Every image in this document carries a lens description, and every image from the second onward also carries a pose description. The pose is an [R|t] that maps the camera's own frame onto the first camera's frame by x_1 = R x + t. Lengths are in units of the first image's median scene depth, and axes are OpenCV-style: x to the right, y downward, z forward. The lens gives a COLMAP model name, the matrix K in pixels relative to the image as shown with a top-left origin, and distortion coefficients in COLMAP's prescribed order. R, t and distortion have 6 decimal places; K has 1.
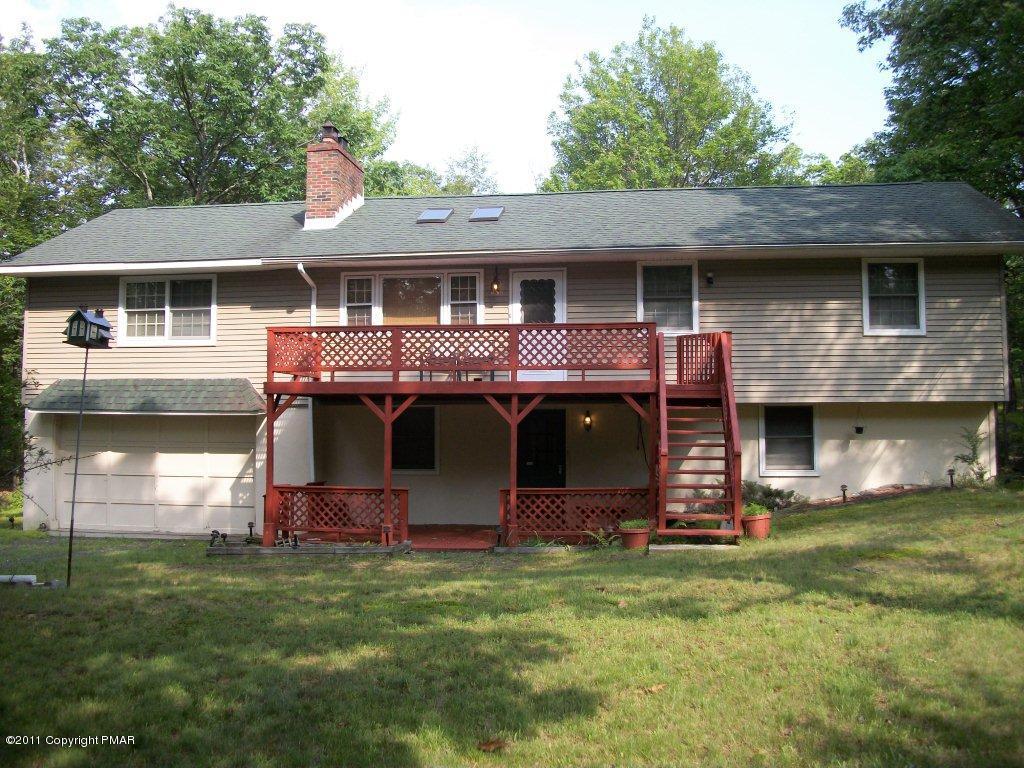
lens RADIAL K [[829.7, 0, 512.1], [0, 829.7, 361.0], [0, 0, 1]] dist [-0.092571, 0.001132]
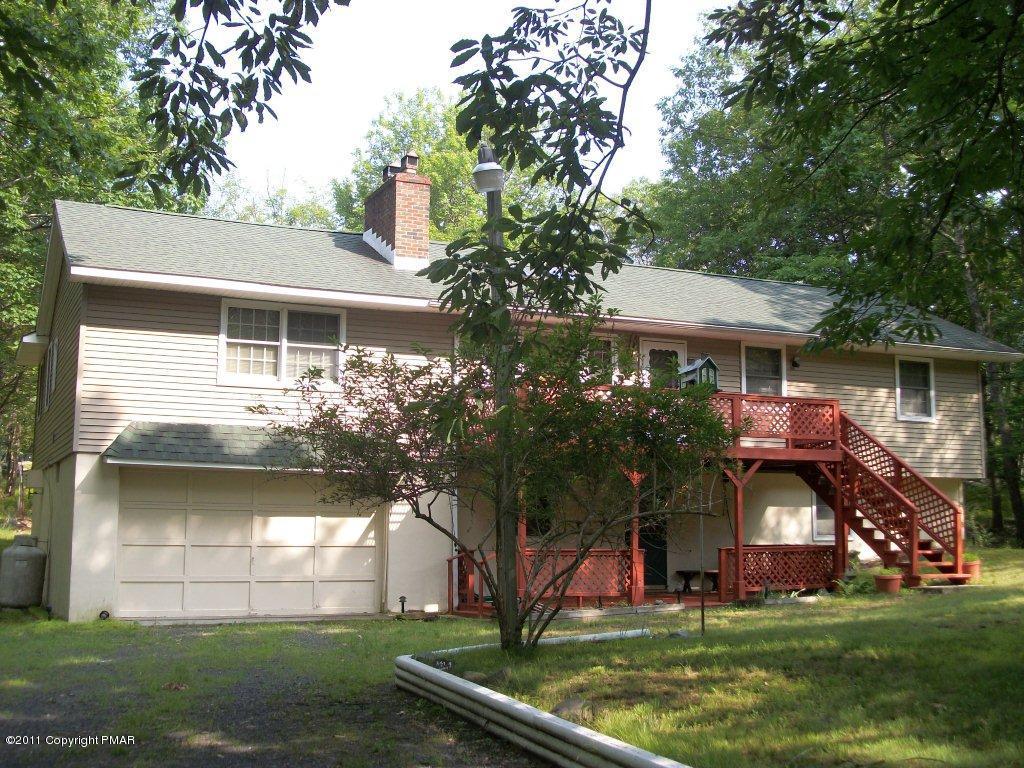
lens RADIAL K [[964.9, 0, 515.3], [0, 964.9, 365.4], [0, 0, 1]] dist [-0.113139, 0.024279]
pose [[0.877302, 0.077482, 0.473644, -0.678927], [-0.051202, 0.996360, -0.068152, 0.012419], [-0.477200, 0.035539, 0.878076, 0.031359]]
